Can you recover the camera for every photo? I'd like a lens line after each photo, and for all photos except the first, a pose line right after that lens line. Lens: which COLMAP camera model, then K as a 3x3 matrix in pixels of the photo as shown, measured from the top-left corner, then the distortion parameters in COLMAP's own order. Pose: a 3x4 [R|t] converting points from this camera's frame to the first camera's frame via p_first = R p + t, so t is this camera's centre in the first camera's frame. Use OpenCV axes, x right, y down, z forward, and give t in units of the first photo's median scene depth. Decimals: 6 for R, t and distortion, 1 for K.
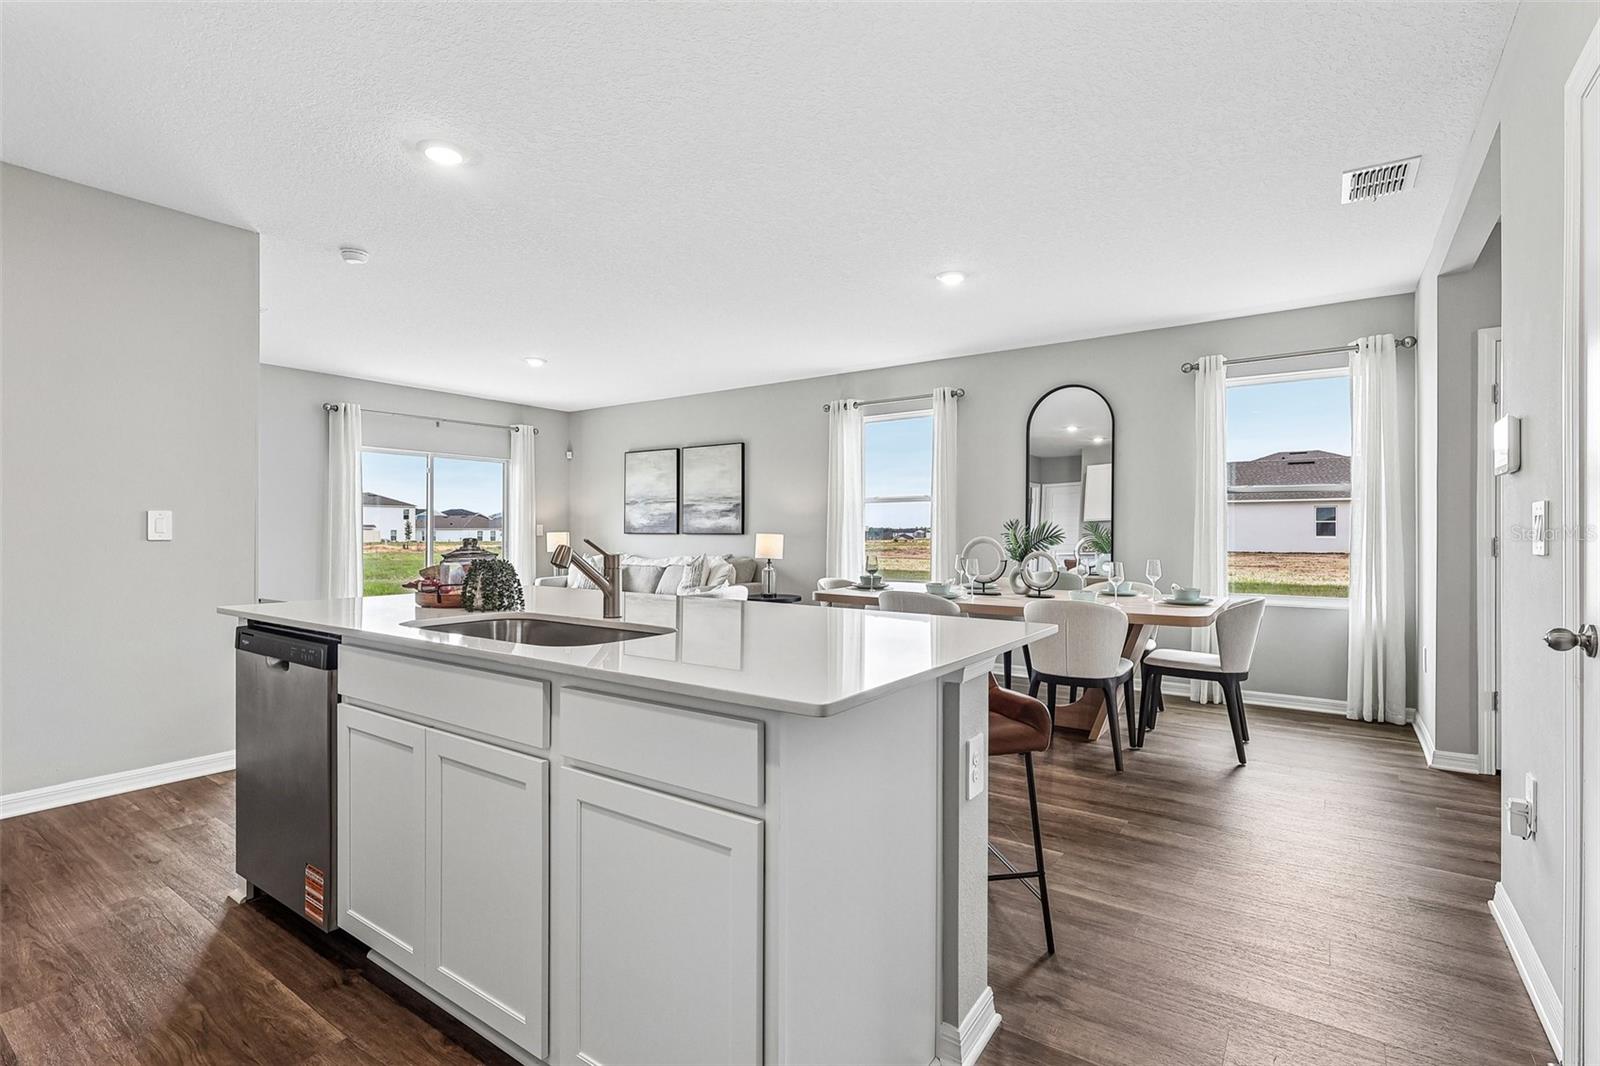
lens RADIAL K [[748.4, 0, 800.9], [0, 748.4, 529.3], [0, 0, 1]] dist [-0.003544, 0.001569]
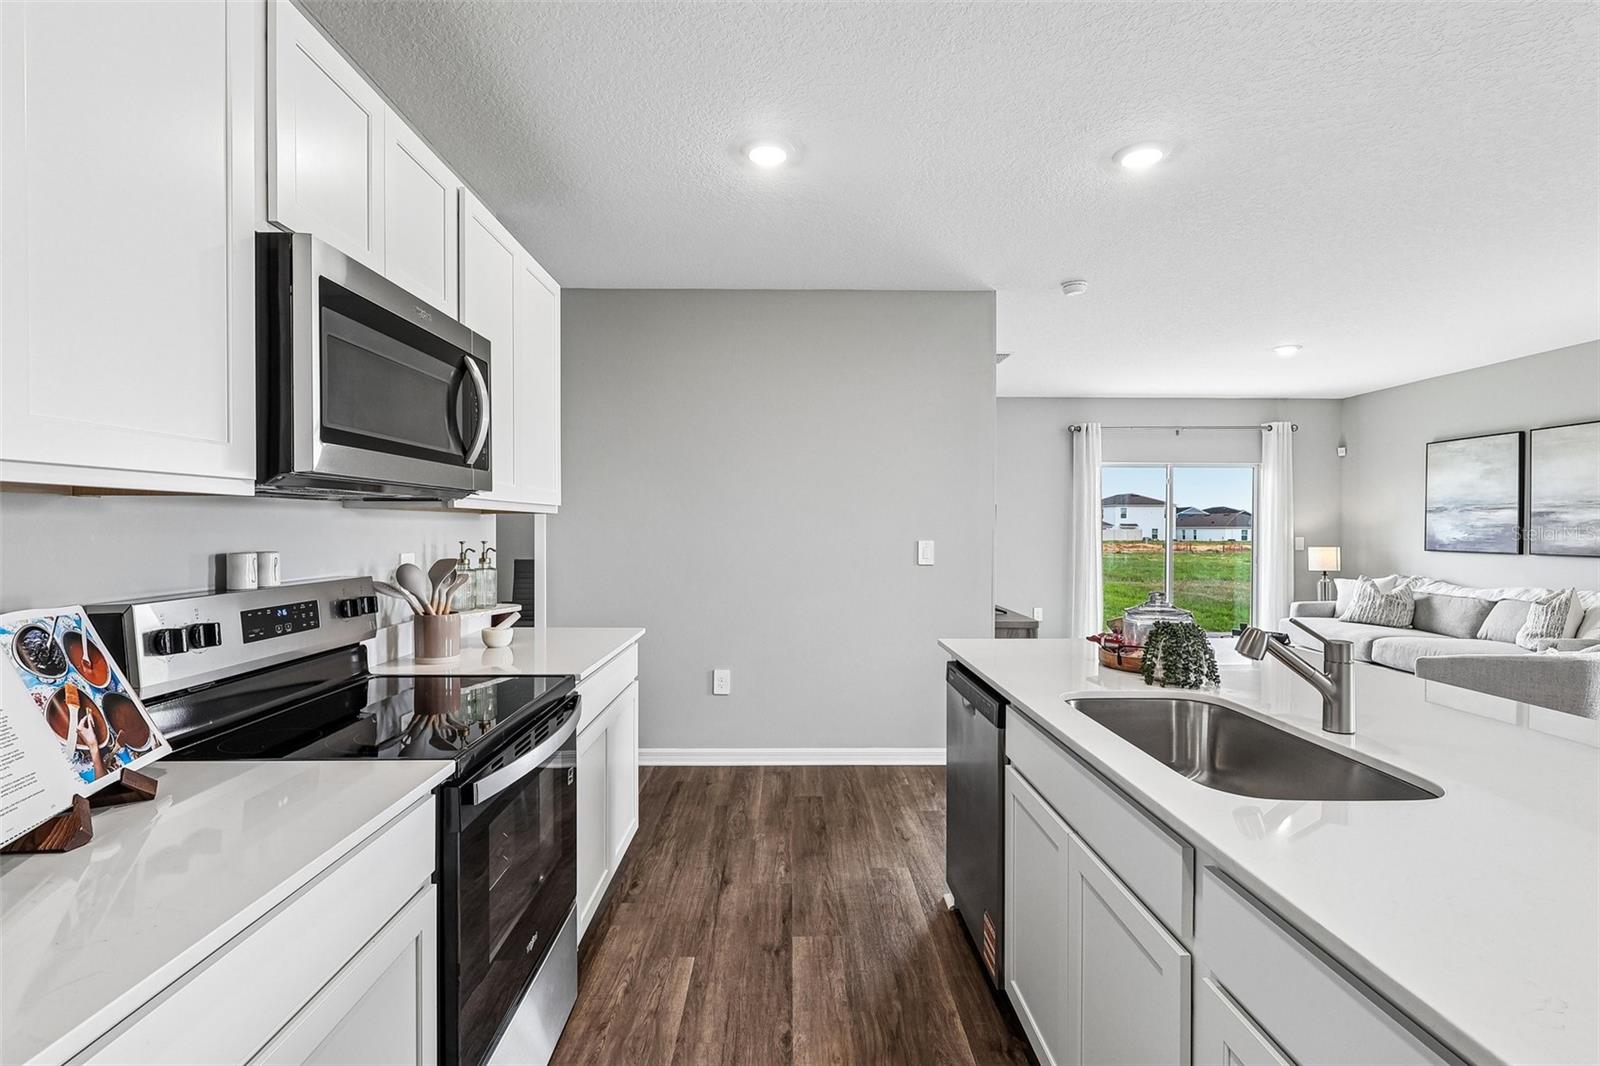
lens RADIAL K [[748.4, 0, 800.5], [0, 748.4, 530.7], [0, 0, 1]] dist [-0.003544, 0.001569]
pose [[0.587155, 0.003671, -0.809466, 0.013710], [0.000561, 0.999988, 0.004942, -0.054709], [0.809474, -0.003356, 0.587146, 0.134867]]
